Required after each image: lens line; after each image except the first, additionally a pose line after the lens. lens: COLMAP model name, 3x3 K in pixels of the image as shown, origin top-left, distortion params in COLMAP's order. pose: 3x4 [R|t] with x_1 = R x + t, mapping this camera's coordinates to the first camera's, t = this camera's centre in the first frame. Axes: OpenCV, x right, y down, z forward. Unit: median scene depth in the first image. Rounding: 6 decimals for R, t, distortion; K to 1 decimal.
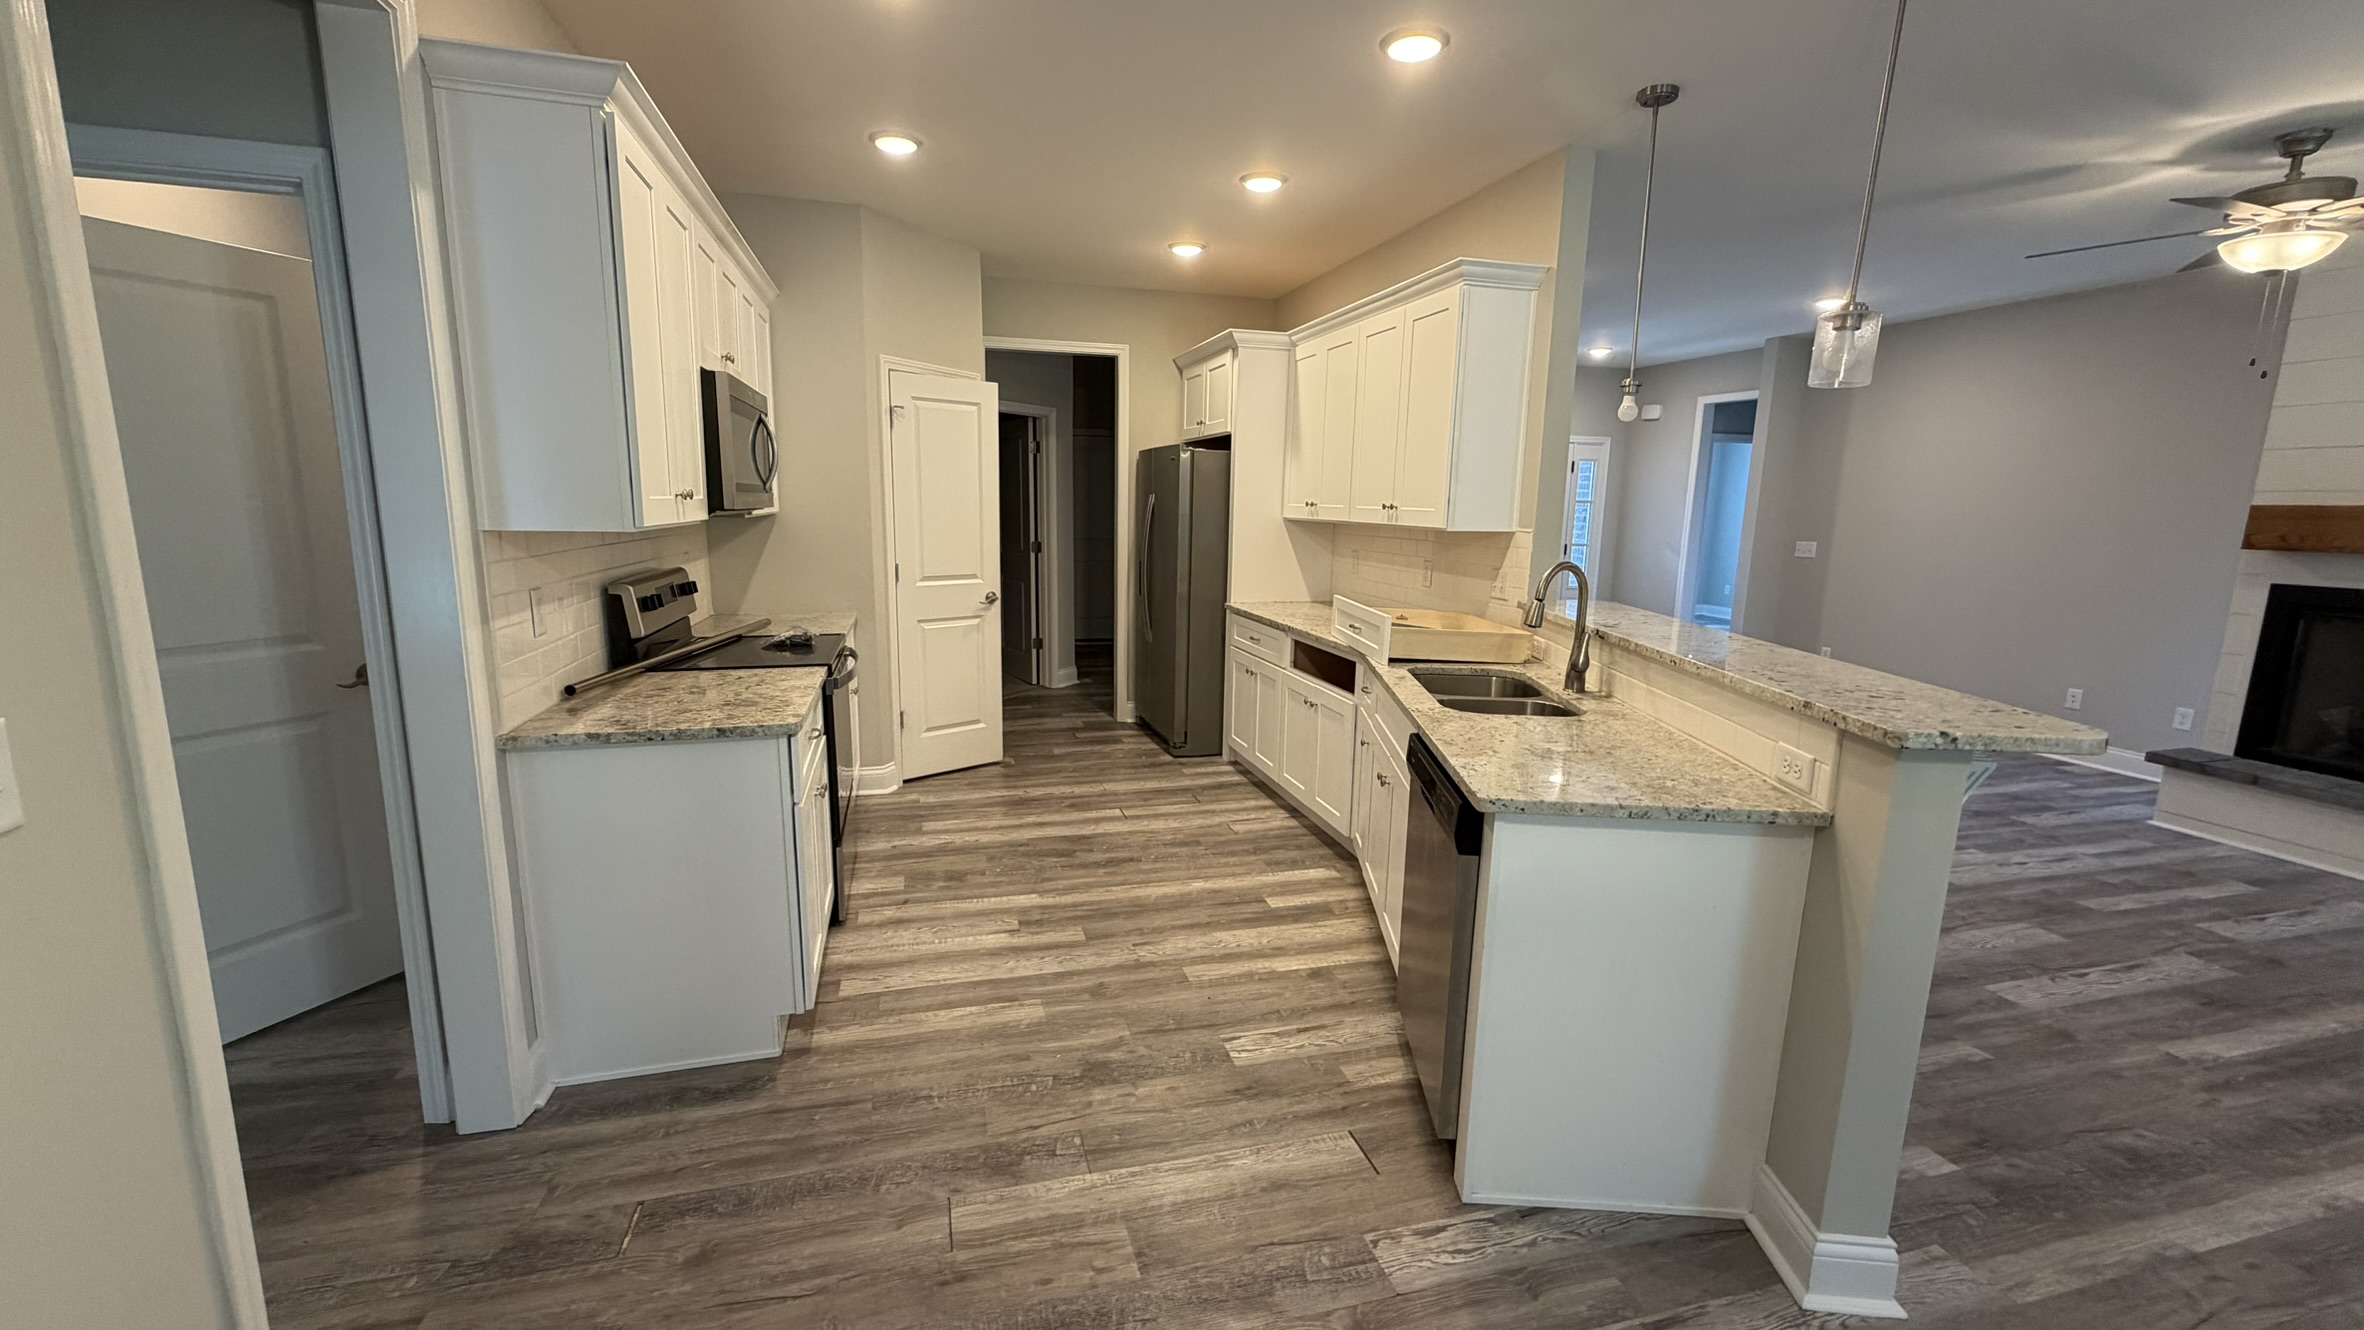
lens RADIAL K [[935.0, 0, 1189.6], [0, 935.0, 665.6], [0, 0, 1]] dist [0.003593, 0.000452]
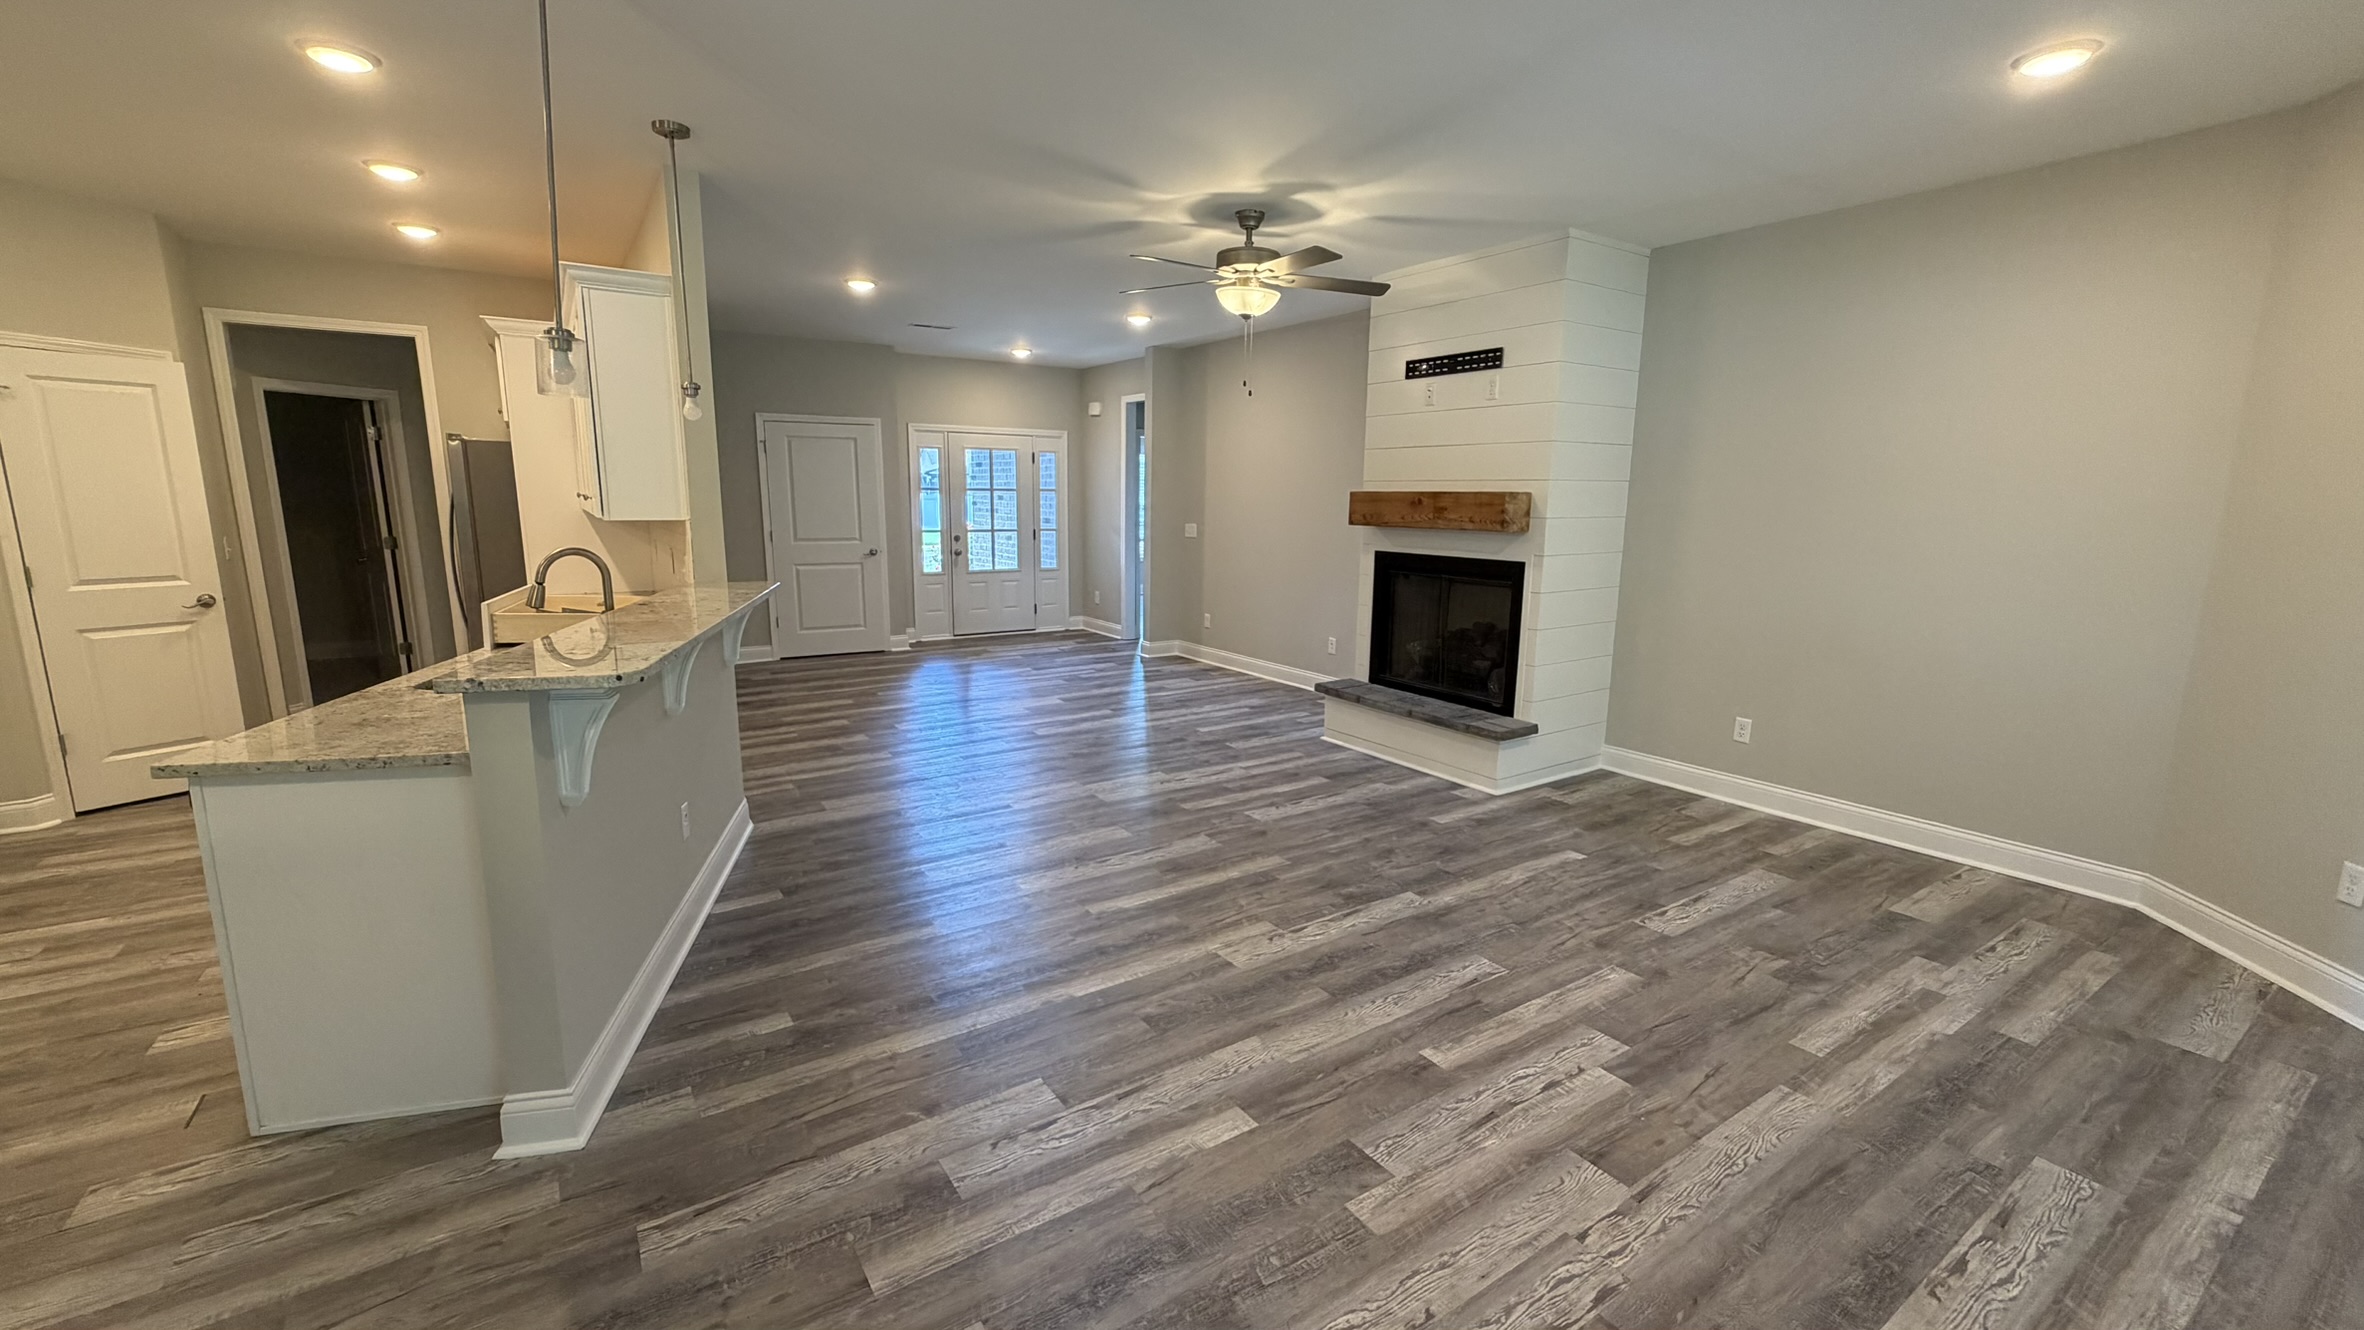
lens RADIAL K [[935.0, 0, 1184.9], [0, 935.0, 663.9], [0, 0, 1]] dist [0.003593, 0.000452]
pose [[0.952705, -0.062020, 0.297500, 0.541021], [0.058800, 0.998074, 0.019770, 0.033364], [-0.298153, -0.001342, 0.954517, -0.194826]]
